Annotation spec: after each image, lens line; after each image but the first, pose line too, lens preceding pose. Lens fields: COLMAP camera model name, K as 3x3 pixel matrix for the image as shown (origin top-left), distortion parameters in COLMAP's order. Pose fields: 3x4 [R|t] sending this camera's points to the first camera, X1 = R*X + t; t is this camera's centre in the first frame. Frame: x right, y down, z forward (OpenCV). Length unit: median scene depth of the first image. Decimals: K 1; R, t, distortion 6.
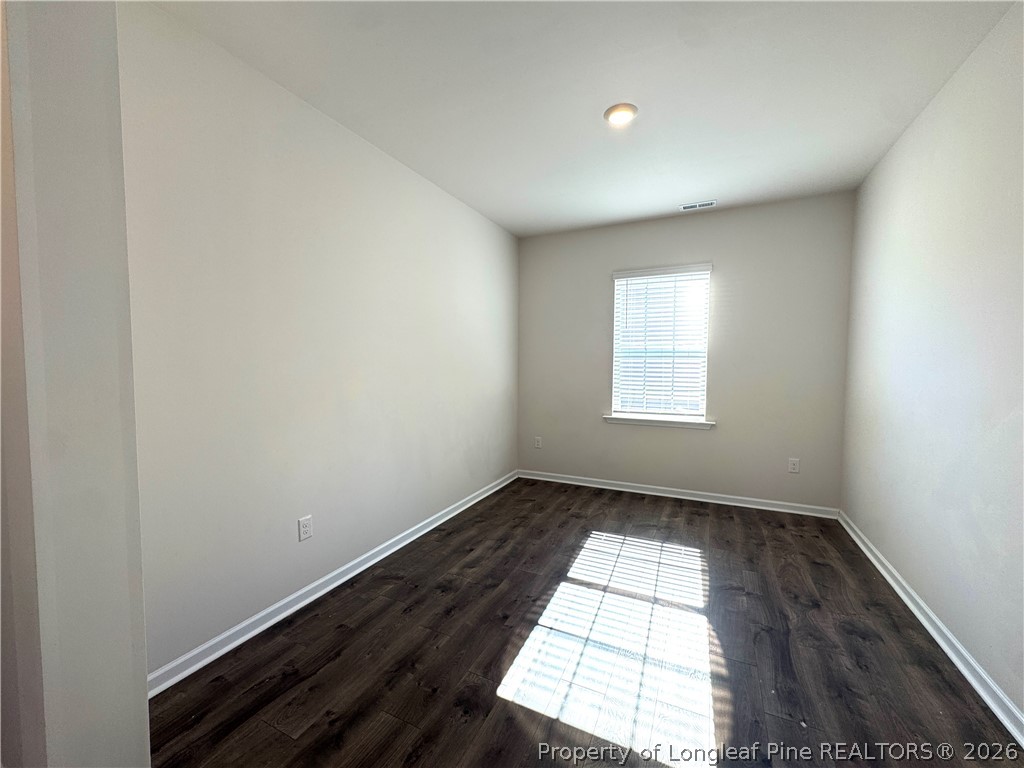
lens RADIAL K [[410.1, 0, 510.3], [0, 410.1, 384.3], [0, 0, 1]] dist [0.000172, -0.000063]
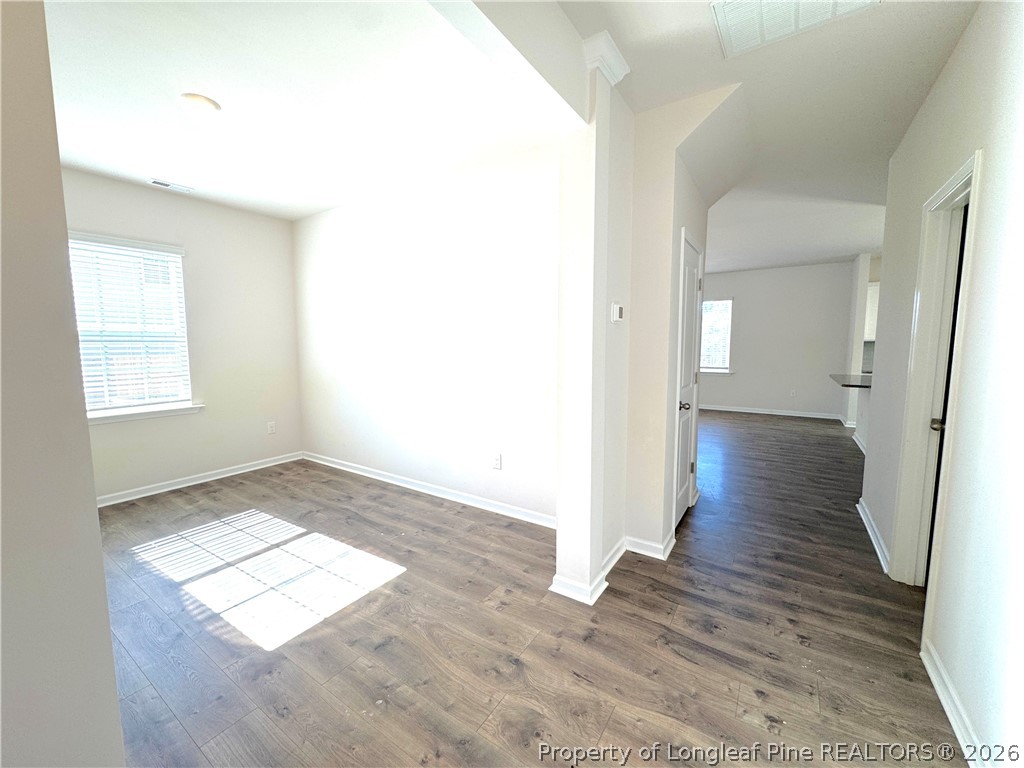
lens RADIAL K [[410.1, 0, 516.3], [0, 410.1, 383.5], [0, 0, 1]] dist [0.000172, -0.000063]
pose [[0.125246, -0.097052, 0.987367, -0.545241], [0.059235, 0.994160, 0.090206, -0.008584], [-0.990356, 0.047189, 0.130263, 0.097820]]
